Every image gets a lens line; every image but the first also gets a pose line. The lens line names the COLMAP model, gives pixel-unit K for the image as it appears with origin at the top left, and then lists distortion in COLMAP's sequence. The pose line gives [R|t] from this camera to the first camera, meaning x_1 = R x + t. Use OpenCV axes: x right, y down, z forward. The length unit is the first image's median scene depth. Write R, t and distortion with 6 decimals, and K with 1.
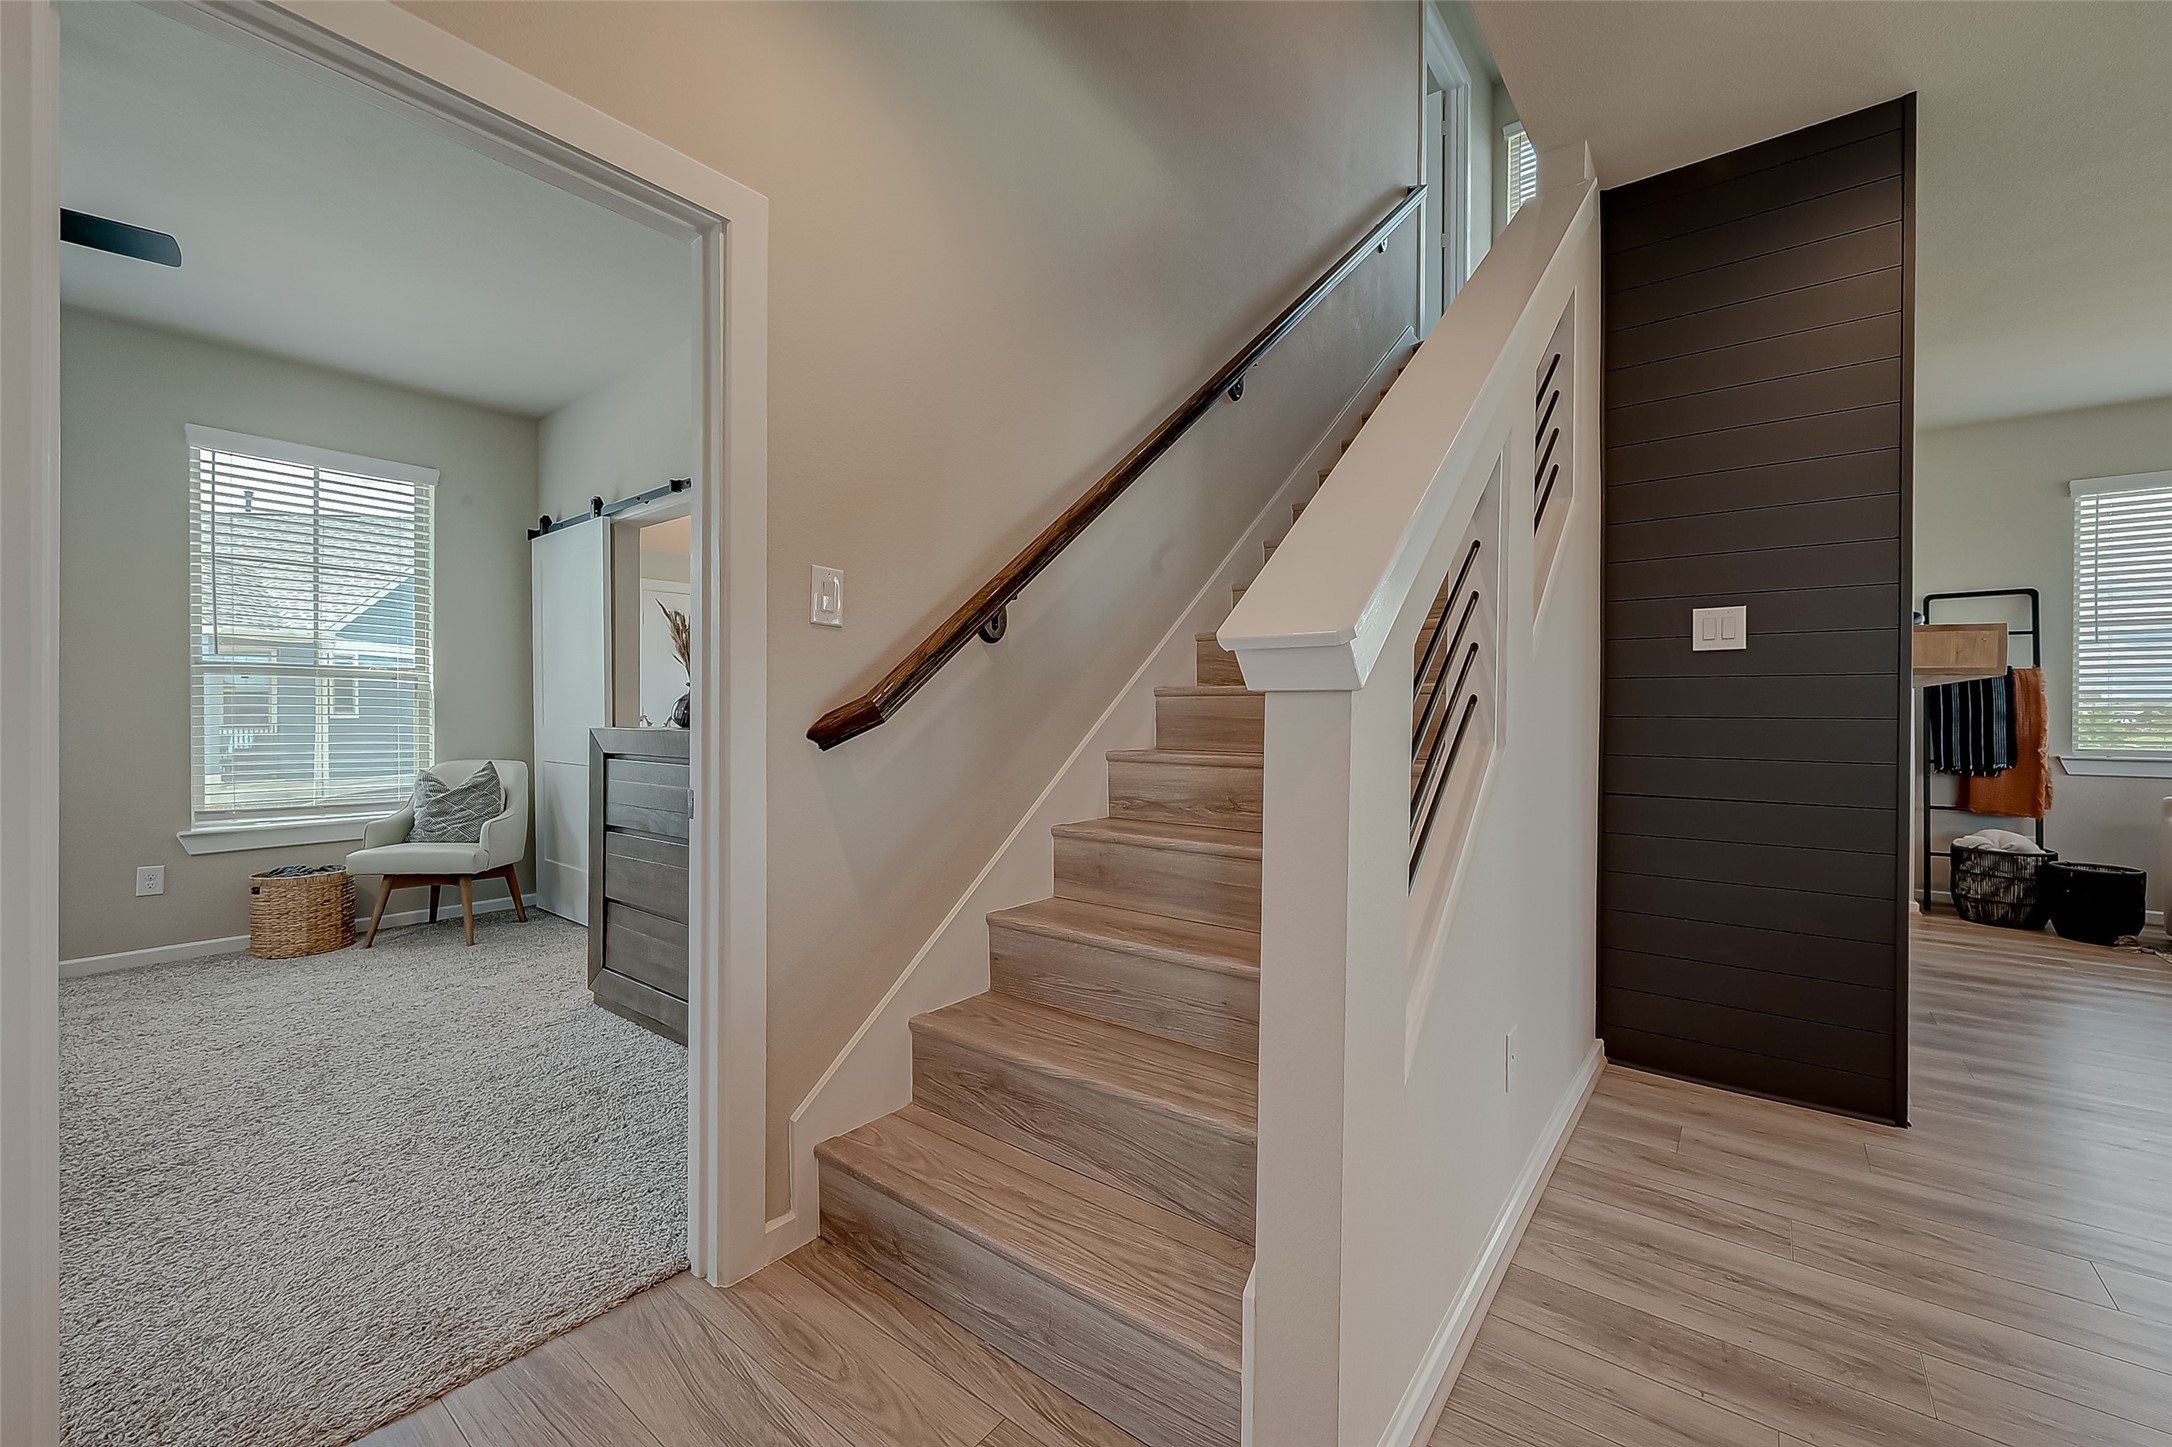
lens RADIAL K [[855.1, 0, 1095.6], [0, 855.1, 713.8], [0, 0, 1]] dist [0.000981, -0.000654]
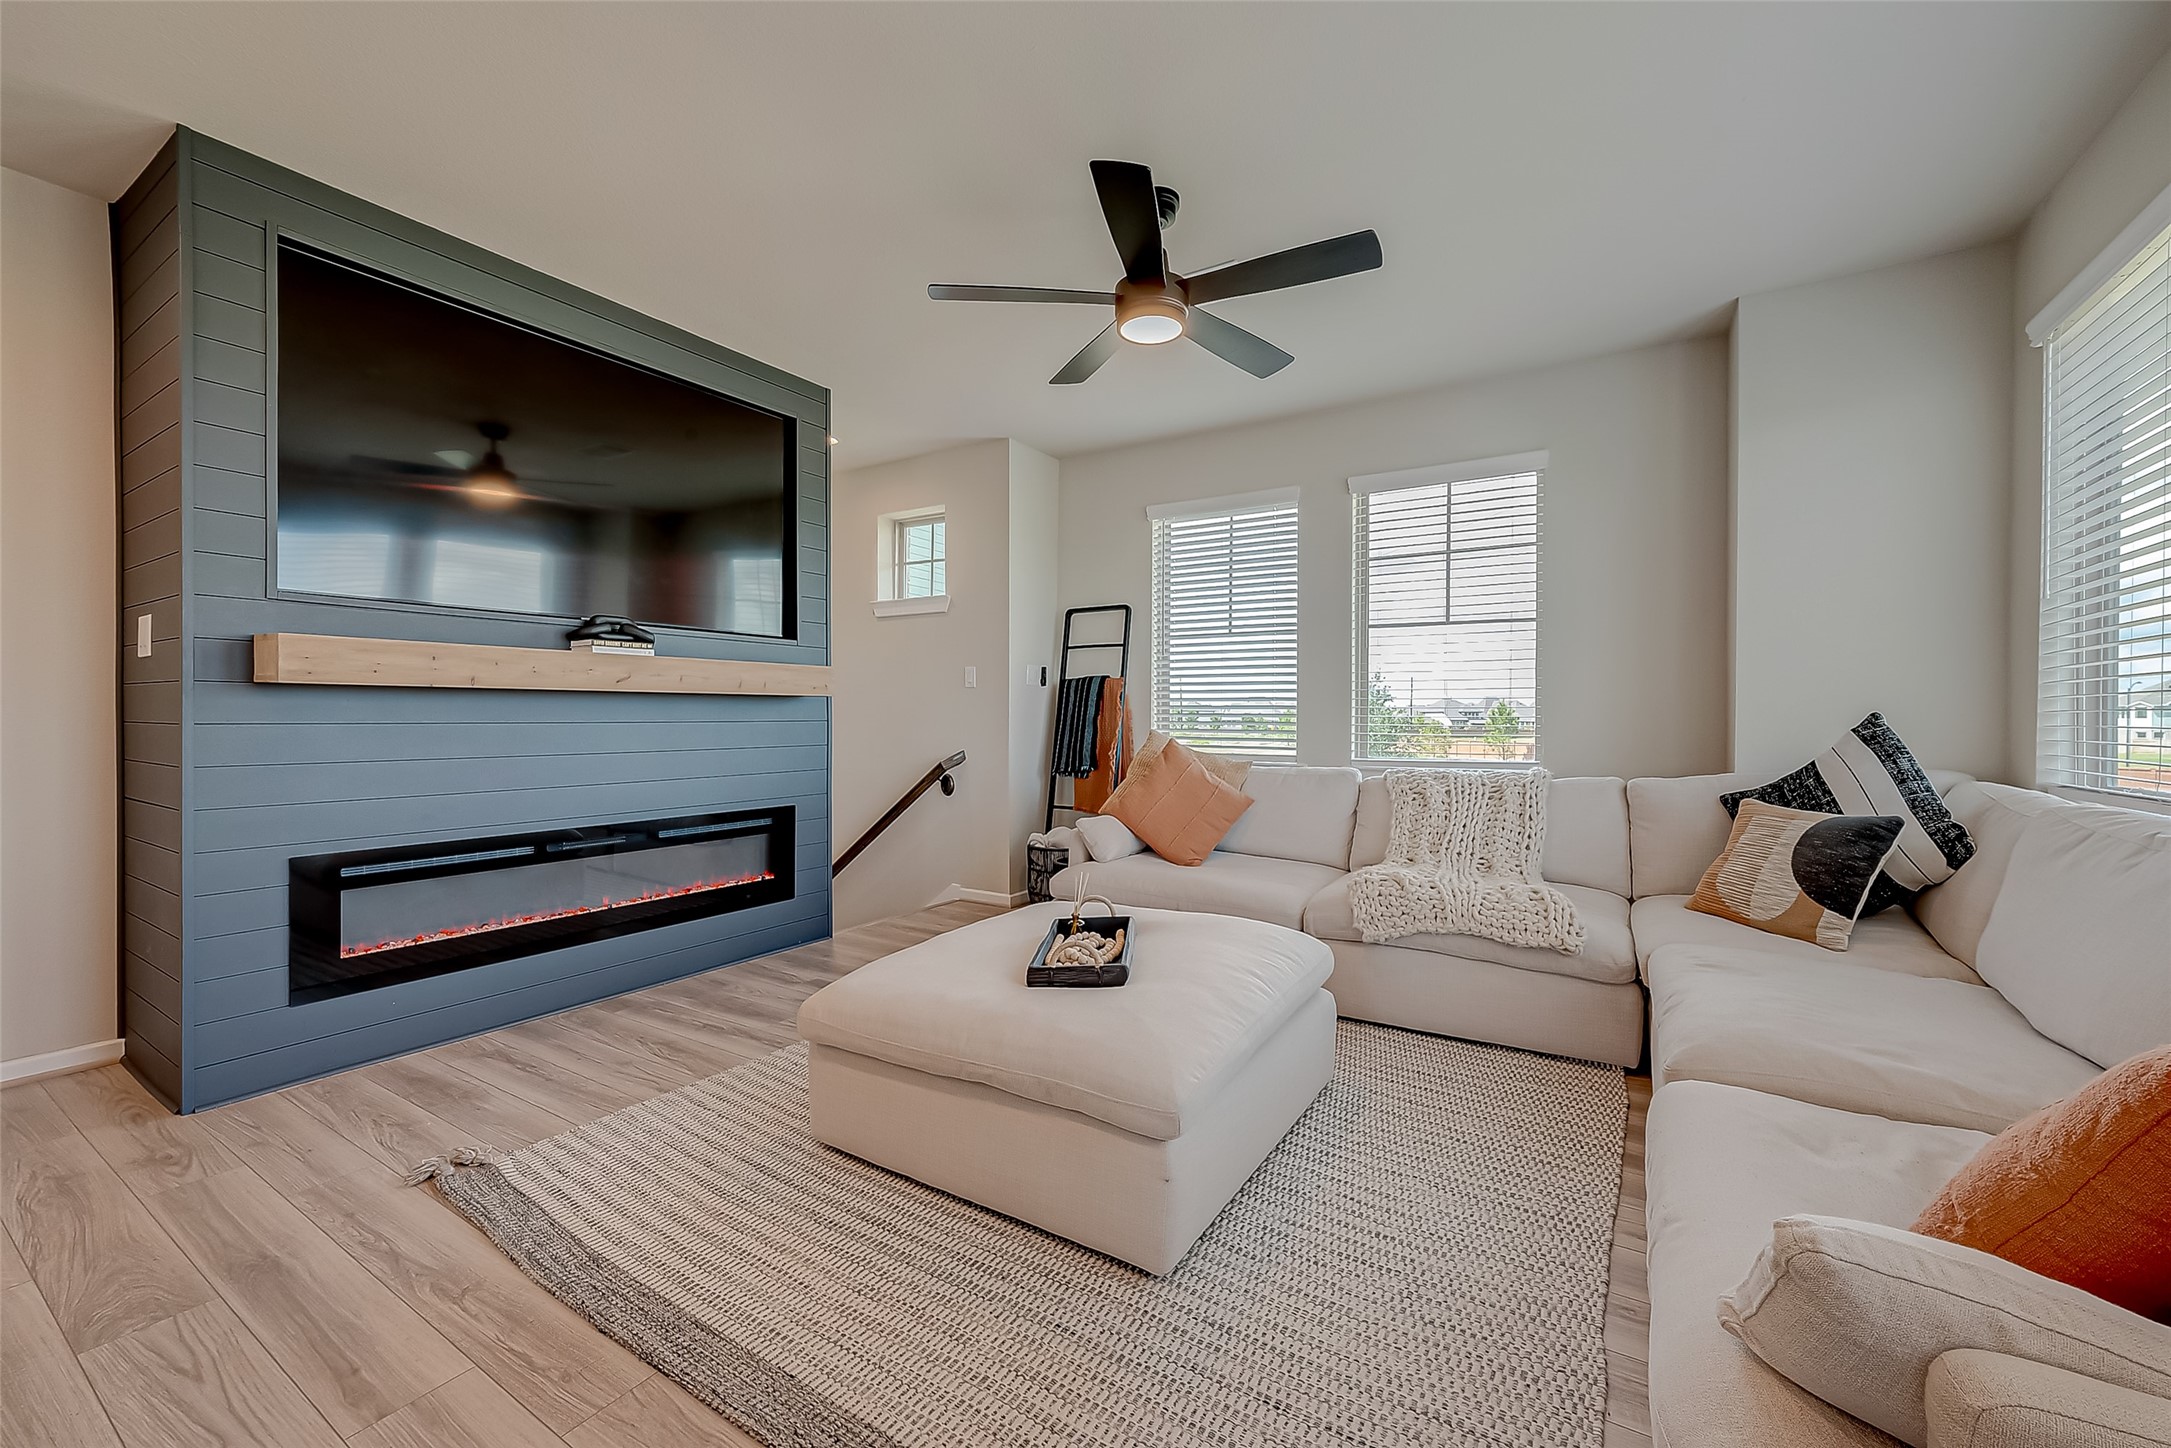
lens RADIAL K [[854.7, 0, 1083.9], [0, 854.7, 731.6], [0, 0, 1]] dist [0.000981, -0.000654]
pose [[0.994214, 0.001013, 0.107415, 0.927580], [-0.002084, 0.999949, 0.009851, 0.004423], [-0.107399, -0.010017, 0.994166, -0.069290]]
